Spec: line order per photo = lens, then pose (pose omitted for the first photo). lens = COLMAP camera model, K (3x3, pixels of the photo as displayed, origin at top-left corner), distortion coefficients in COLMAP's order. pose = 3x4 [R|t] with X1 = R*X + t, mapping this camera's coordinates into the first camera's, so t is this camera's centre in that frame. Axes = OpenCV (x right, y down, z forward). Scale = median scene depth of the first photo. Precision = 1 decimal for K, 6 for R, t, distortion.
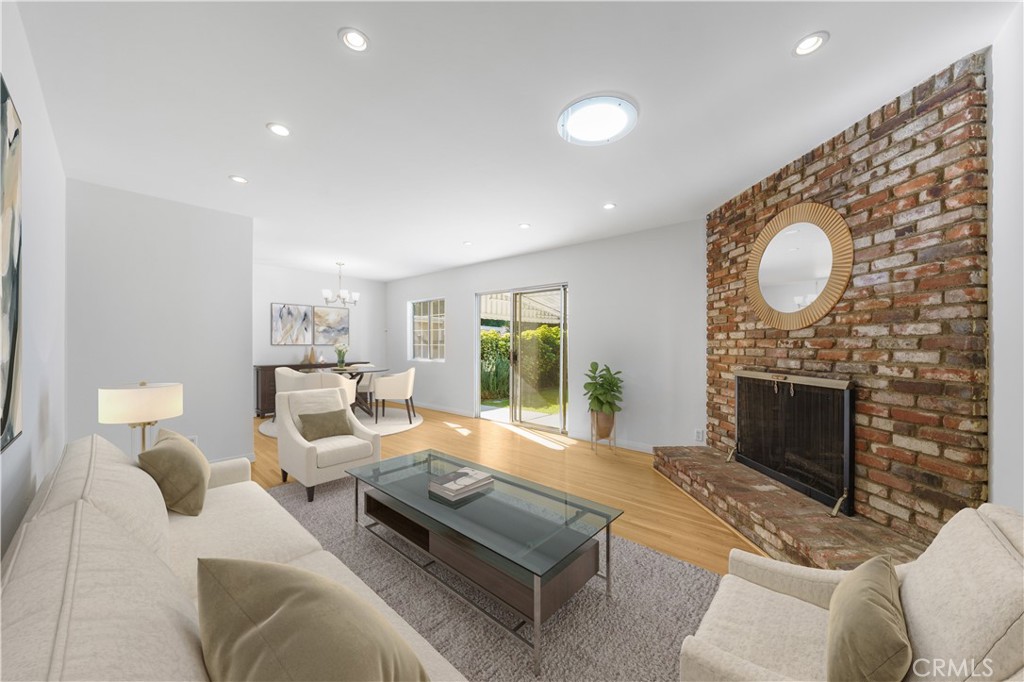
lens RADIAL K [[358.2, 0, 519.0], [0, 358.2, 344.5], [0, 0, 1]] dist [-0.021005, 0.002614]
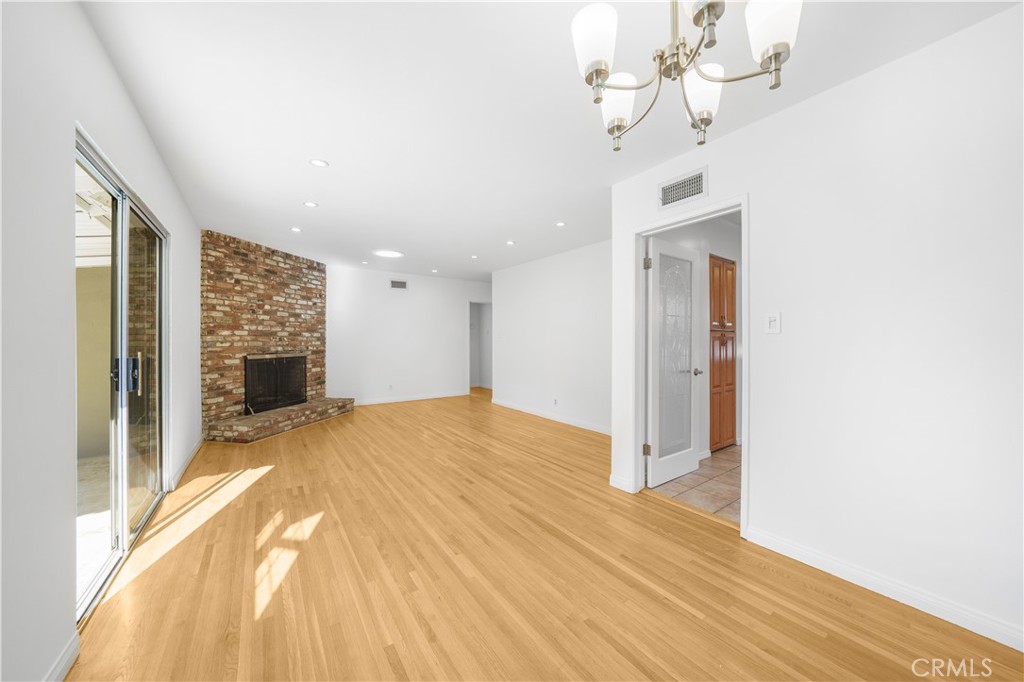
lens RADIAL K [[358.2, 0, 514.0], [0, 358.2, 340.4], [0, 0, 1]] dist [-0.021005, 0.002614]
pose [[-0.968458, -0.002094, 0.249166, -1.129105], [-0.001906, 0.999998, 0.000997, 0.002780], [-0.249168, 0.000491, -0.968460, 2.821243]]
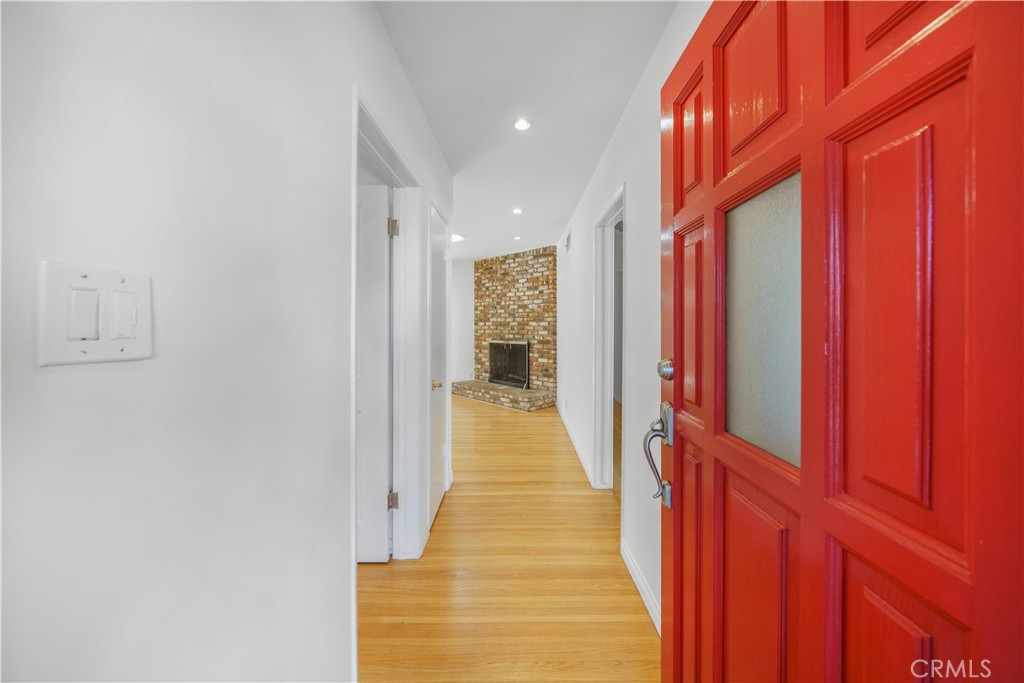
lens RADIAL K [[358.2, 0, 523.9], [0, 358.2, 324.1], [0, 0, 1]] dist [-0.021005, 0.002614]
pose [[0.752892, -0.003907, 0.658132, -0.839721], [0.002867, 0.999992, 0.002657, -0.037808], [-0.658138, -0.000113, 0.752898, -0.986314]]
